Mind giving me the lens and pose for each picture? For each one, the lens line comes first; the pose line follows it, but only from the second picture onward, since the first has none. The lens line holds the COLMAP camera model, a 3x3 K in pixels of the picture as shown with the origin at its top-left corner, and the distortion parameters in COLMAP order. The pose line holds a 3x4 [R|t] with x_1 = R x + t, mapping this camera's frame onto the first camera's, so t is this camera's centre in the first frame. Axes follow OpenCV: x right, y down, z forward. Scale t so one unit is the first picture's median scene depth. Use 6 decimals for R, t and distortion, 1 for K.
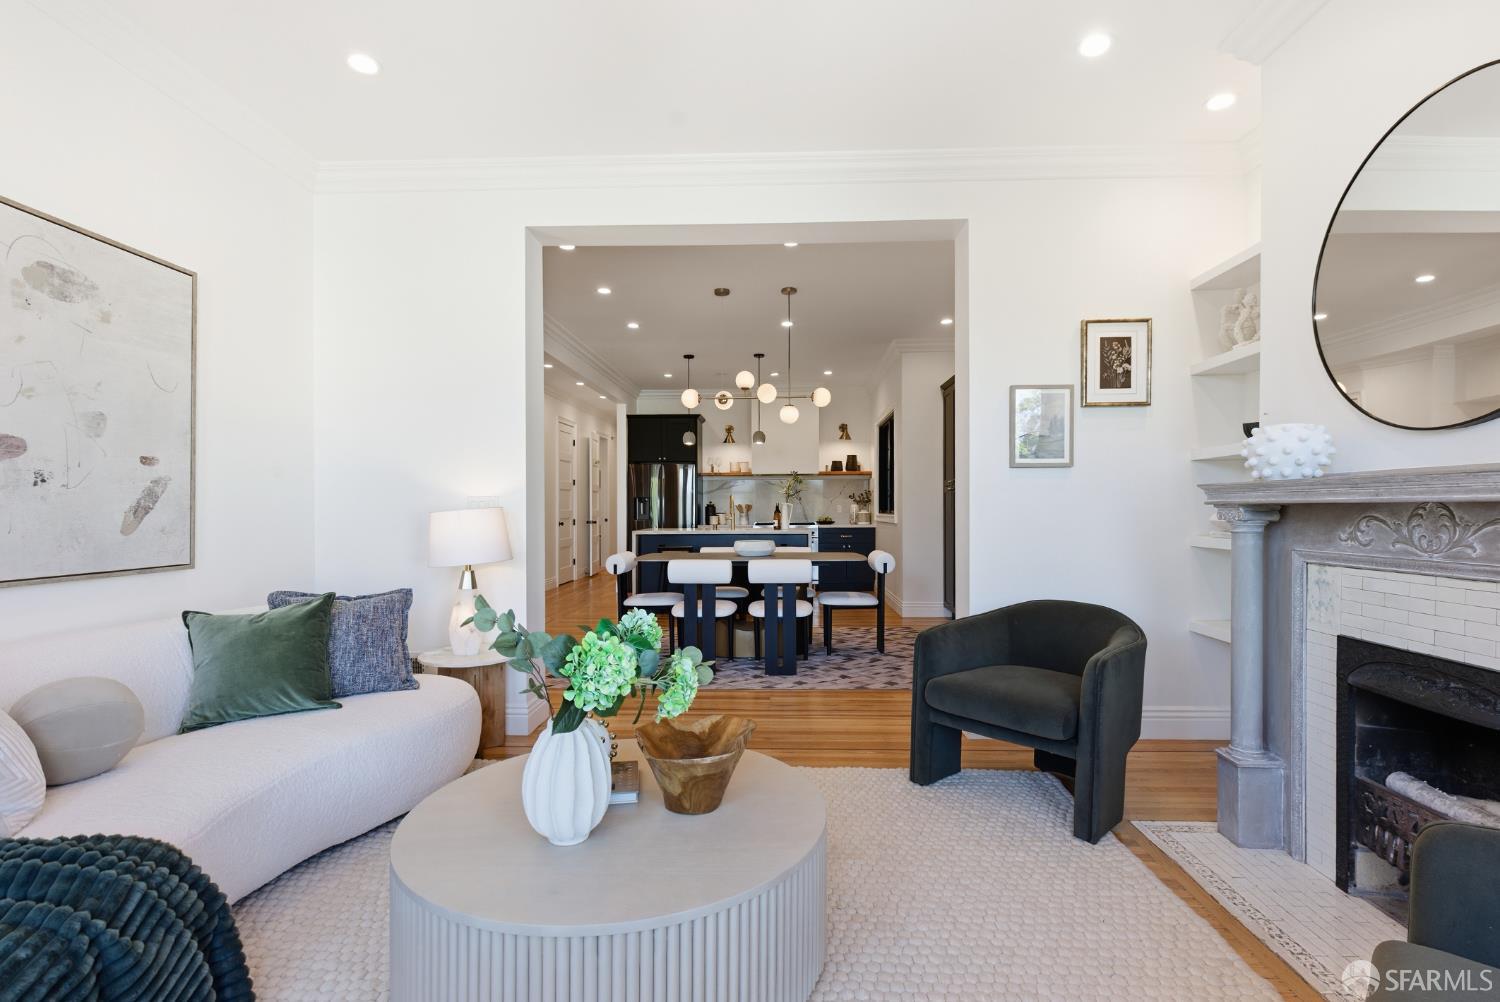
lens RADIAL K [[683.5, 0, 755.6], [0, 683.5, 506.7], [0, 0, 1]] dist [0.001685, -0.000864]
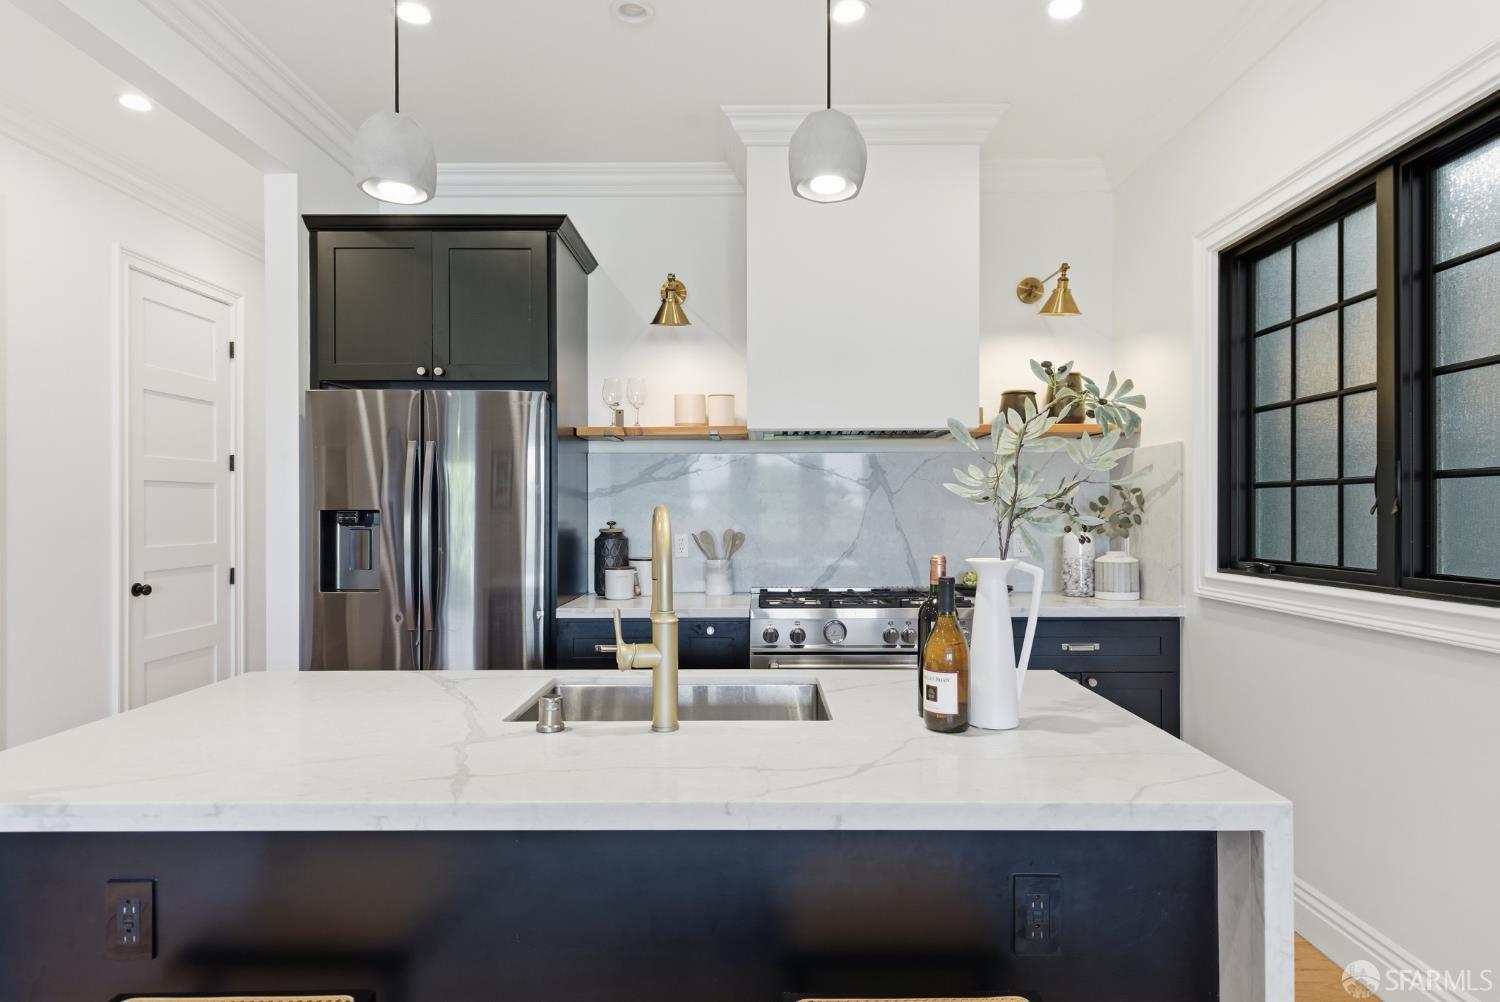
lens RADIAL K [[827.3, 0, 759.5], [0, 827.3, 510.8], [0, 0, 1]] dist [0.008013, -0.004983]
pose [[0.999043, 0.001643, 0.043705, -0.015633], [-0.001682, 0.999998, 0.000860, -0.013080], [-0.043704, -0.000932, 0.999044, 0.634563]]
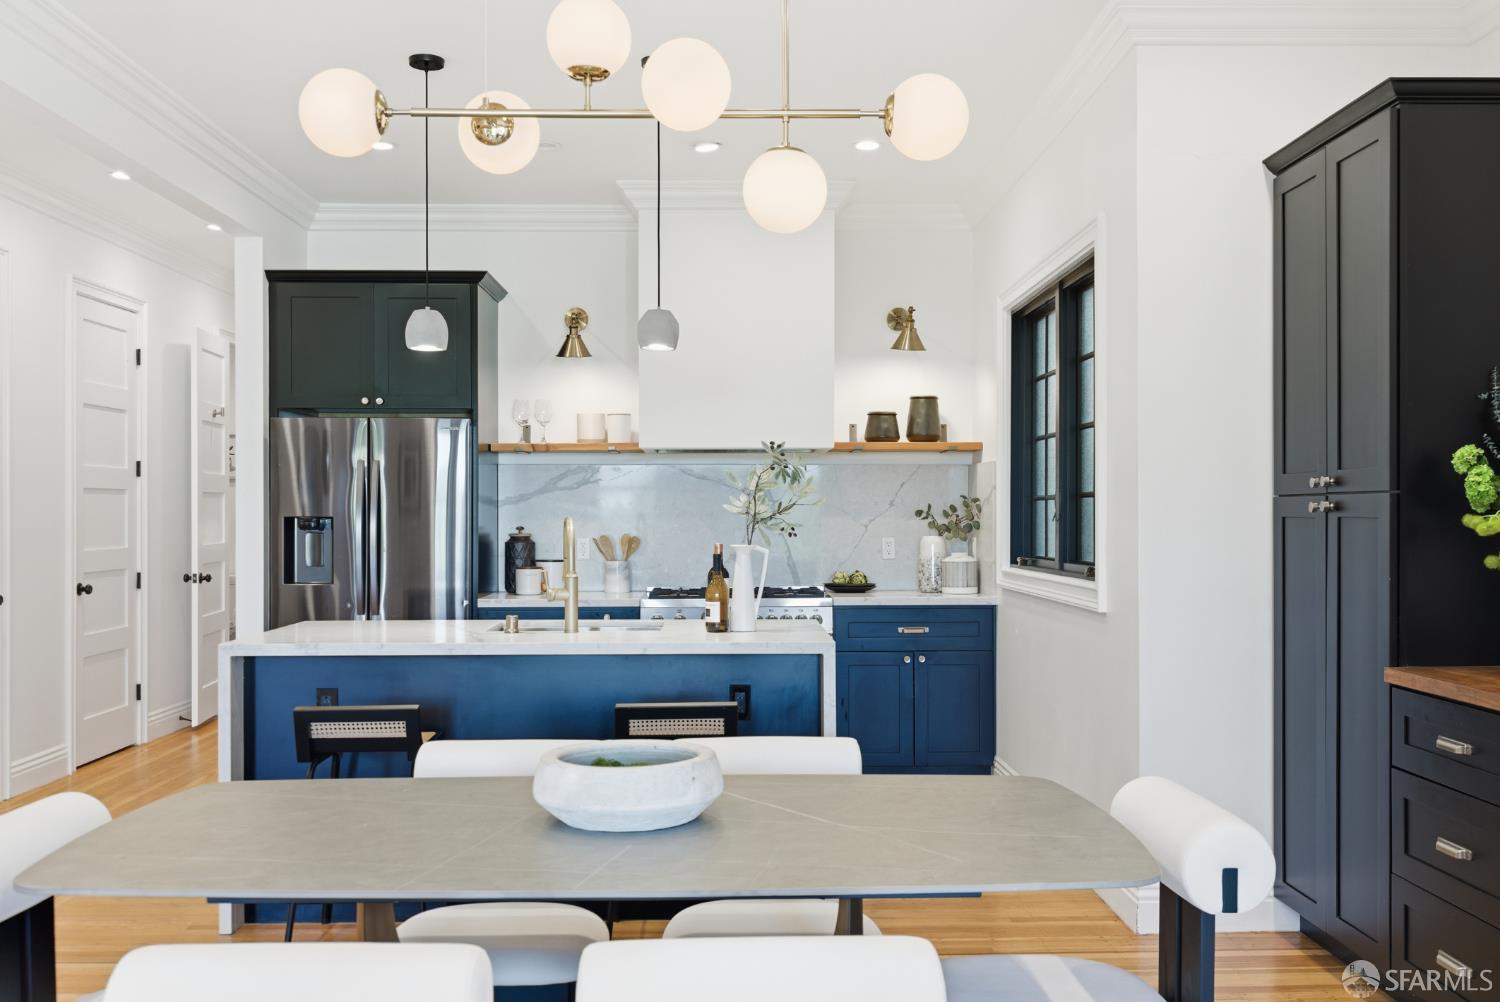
lens RADIAL K [[1375.9, 0, 756.6], [0, 1375.9, 509.0], [0, 0, 1]] dist [0.003908, 0.000000]
pose [[0.997483, 0.002698, 0.070855, 0.004205], [-0.002575, 0.999995, -0.001828, -0.015868], [-0.070859, 0.001641, 0.997485, 0.300822]]
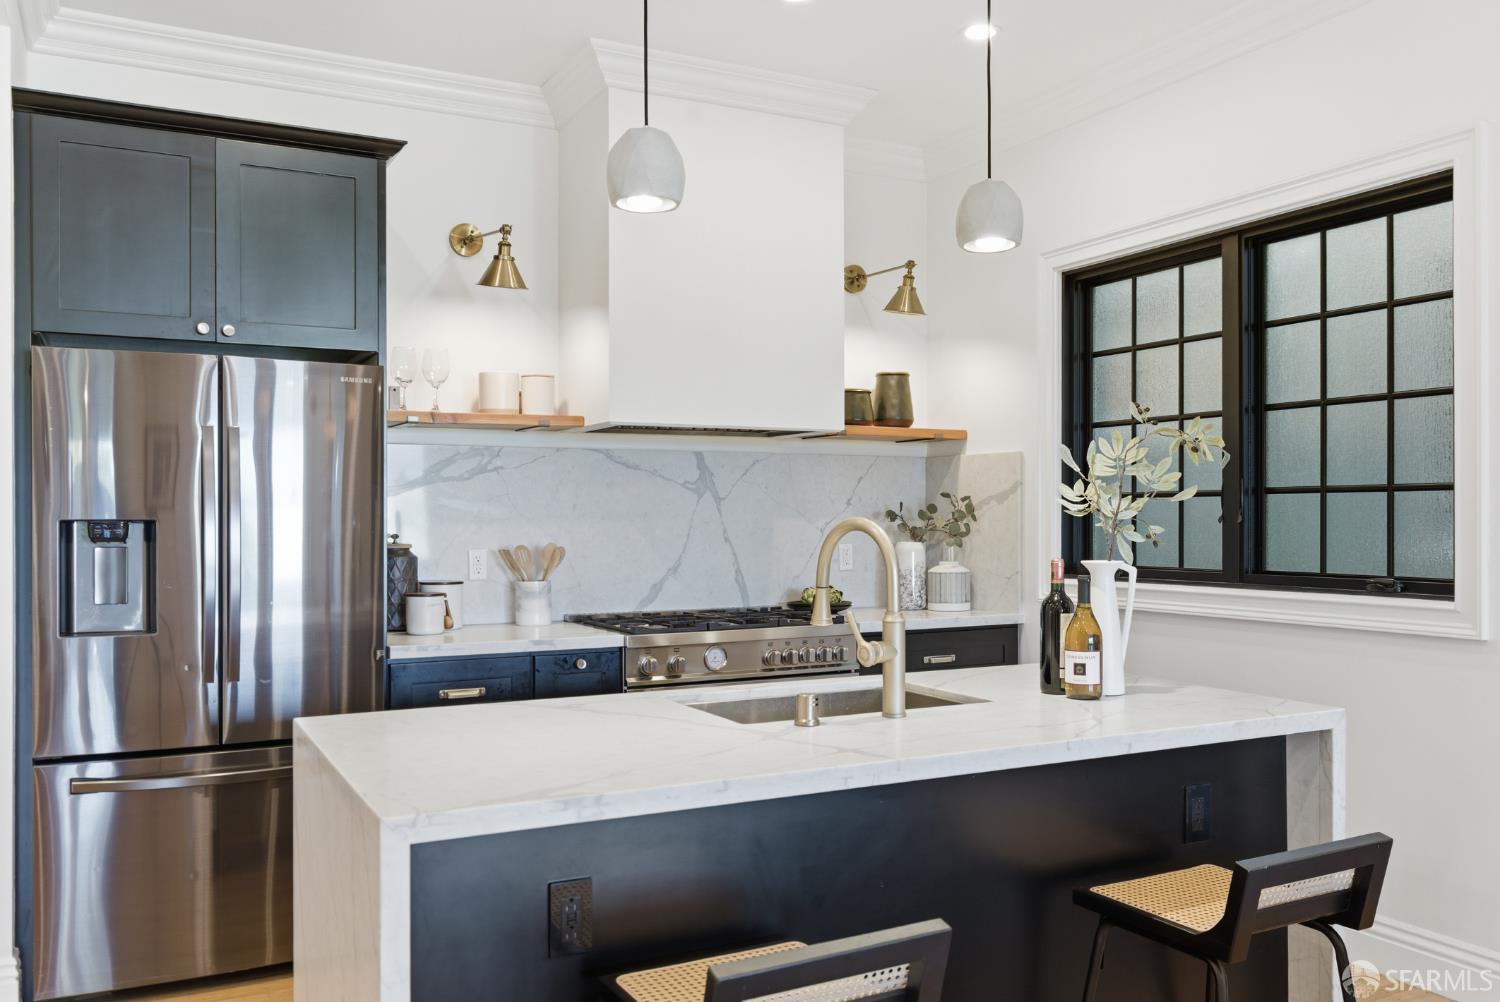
lens RADIAL K [[1228.1, 0, 756.8], [0, 1228.1, 513.4], [0, 0, 1]] dist [-0.003500, -0.001742]
pose [[0.861421, 0.002731, 0.507884, -0.178174], [-0.001639, 0.999995, -0.002598, -0.014035], [-0.507889, 0.001406, 0.861422, 0.583267]]
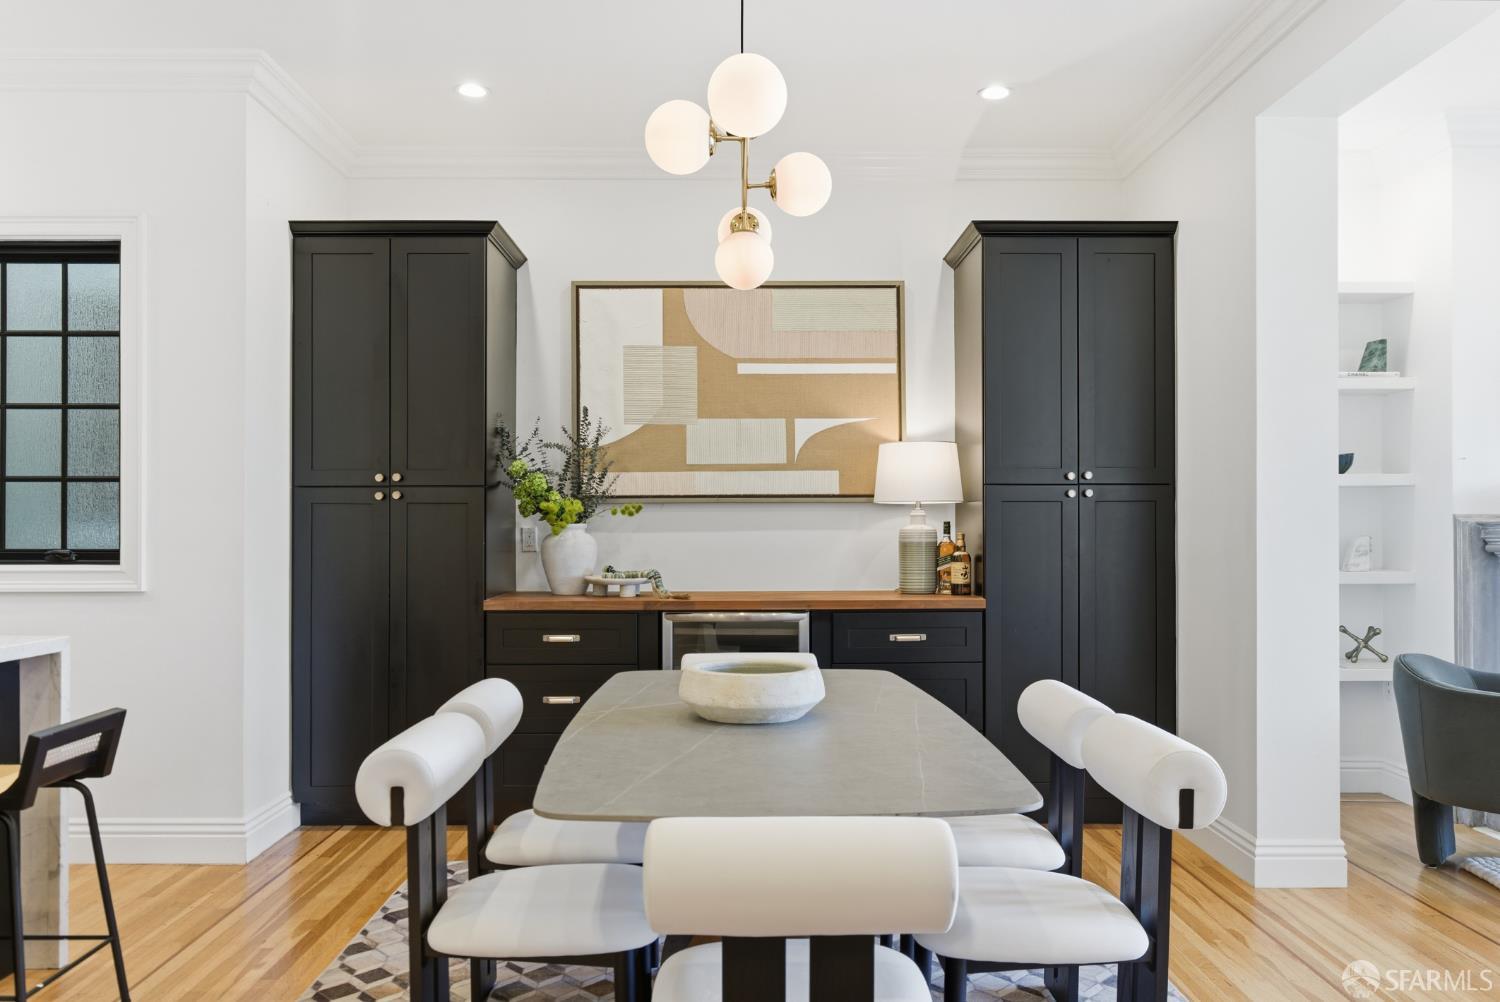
lens RADIAL K [[1174.5, 0, 763.3], [0, 1174.5, 506.6], [0, 0, 1]] dist [-0.020179, 0.031723]
pose [[-0.058978, 0.019577, 0.998067, -0.285366], [-0.000526, 0.999807, -0.019642, -0.004067], [-0.998259, -0.001683, -0.058956, 0.565905]]
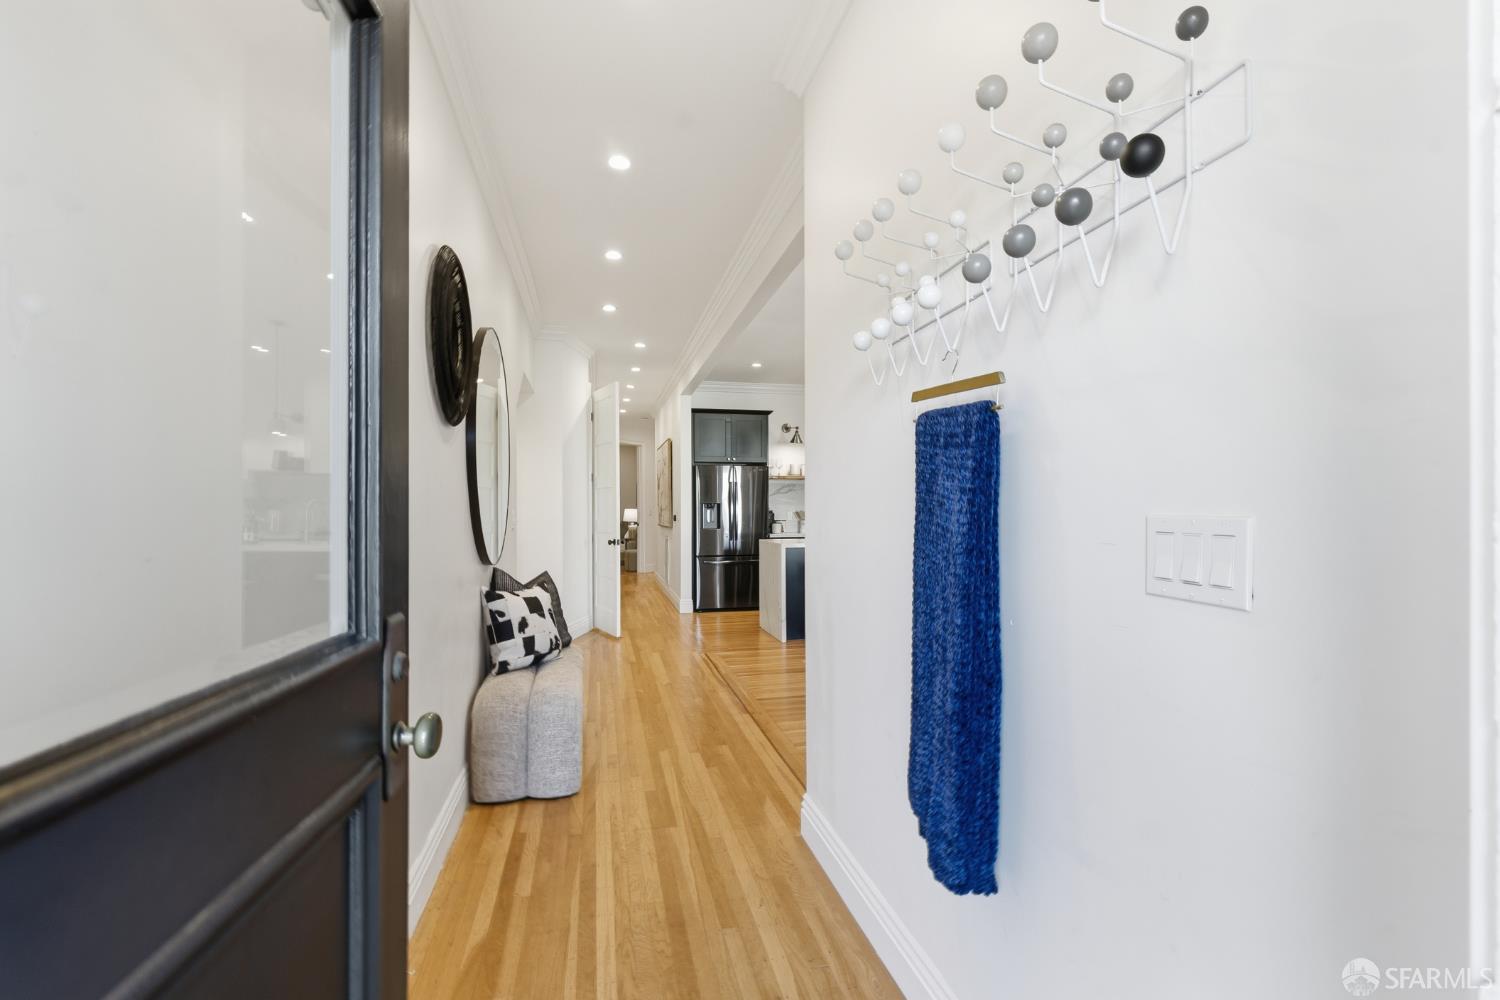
lens RADIAL K [[683.5, 0, 746.3], [0, 683.5, 505.4], [0, 0, 1]] dist [0.001685, -0.000864]
pose [[0.964118, 0.000040, 0.265473, -0.342504], [0.000891, 0.999994, -0.003388, -0.007265], [-0.265472, 0.003503, 0.964112, 0.138695]]
